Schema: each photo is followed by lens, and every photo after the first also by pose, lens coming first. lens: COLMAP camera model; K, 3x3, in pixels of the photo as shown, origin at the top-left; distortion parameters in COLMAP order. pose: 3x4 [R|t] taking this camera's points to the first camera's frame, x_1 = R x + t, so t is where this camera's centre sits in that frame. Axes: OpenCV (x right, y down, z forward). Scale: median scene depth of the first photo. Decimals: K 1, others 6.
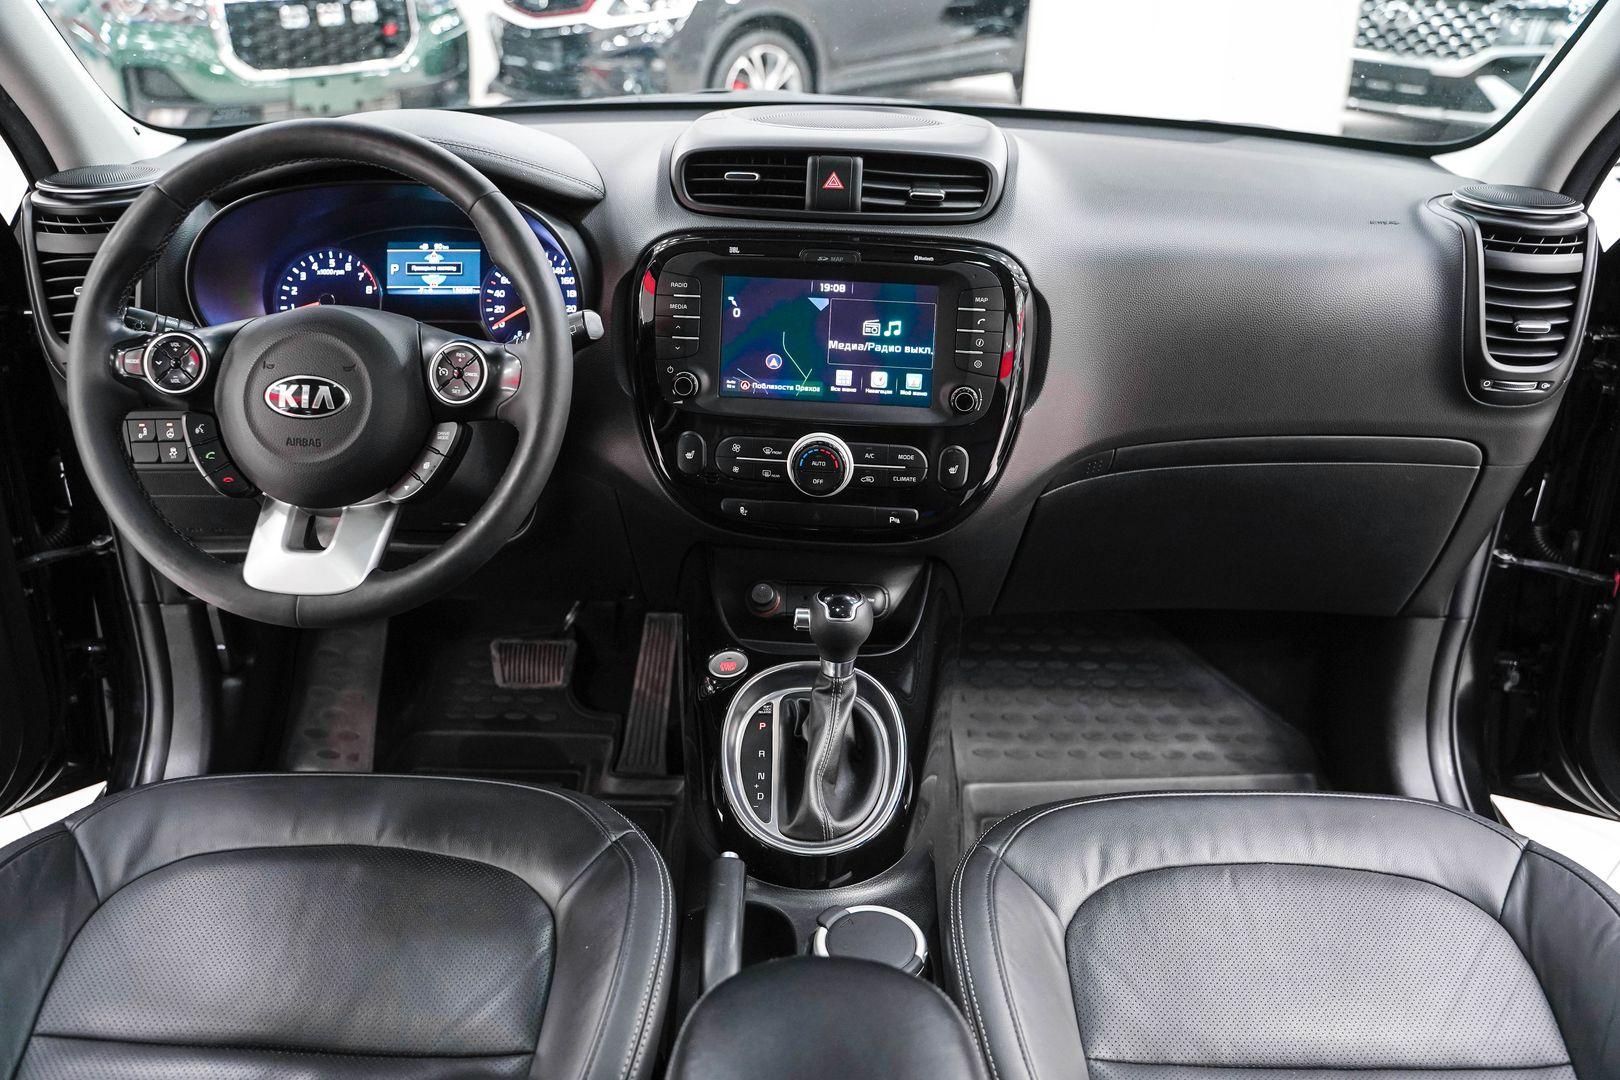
lens RADIAL K [[1311.3, 0, 801.4], [0, 1311.3, 527.2], [0, 0, 1]] dist [-0.116054, 0.092589]
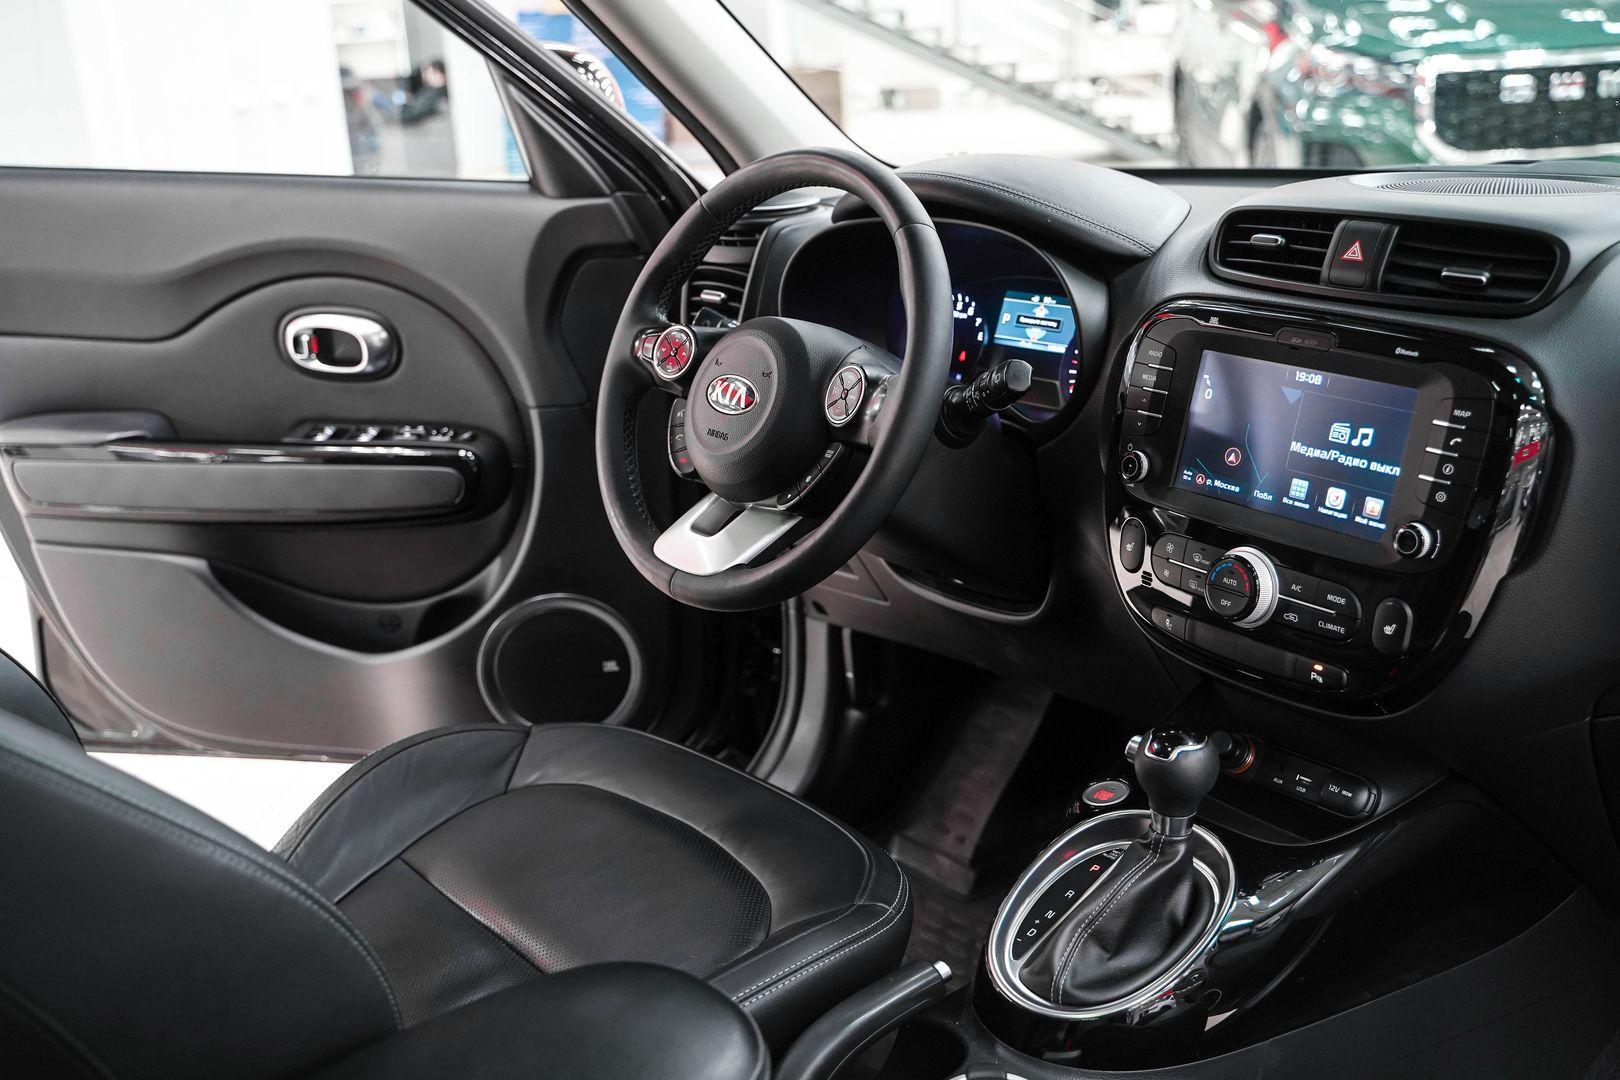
lens RADIAL K [[1624.1, 0, 793.8], [0, 1624.1, 539.7], [0, 0, 1]] dist [-0.027112, 0.000000]
pose [[0.657102, 0.190108, -0.729435, 0.562184], [-0.272523, 0.962135, 0.005256, -0.004545], [0.702814, 0.195335, 0.684030, 0.105587]]
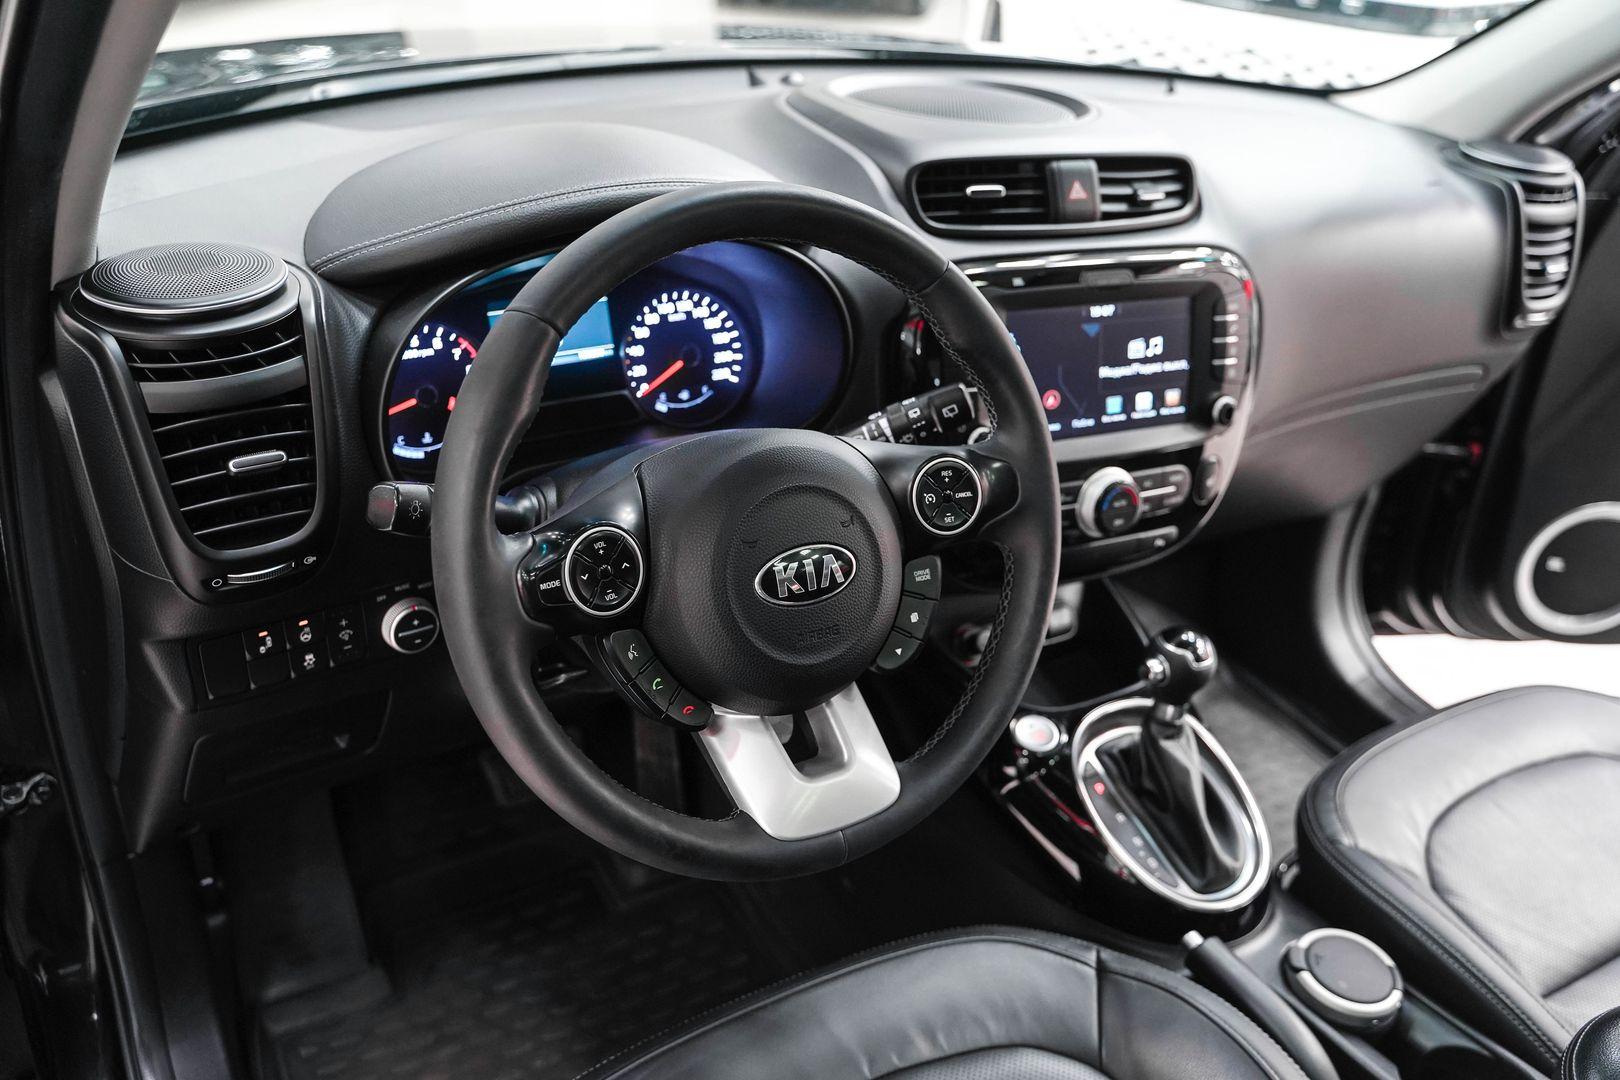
lens RADIAL K [[1311.3, 0, 796.1], [0, 1311.3, 536.7], [0, 0, 1]] dist [-0.116054, 0.092589]
pose [[0.862398, -0.207459, 0.461770, -0.608930], [0.156597, 0.976757, 0.146367, -0.194001], [-0.481402, -0.053915, 0.874840, 0.295760]]
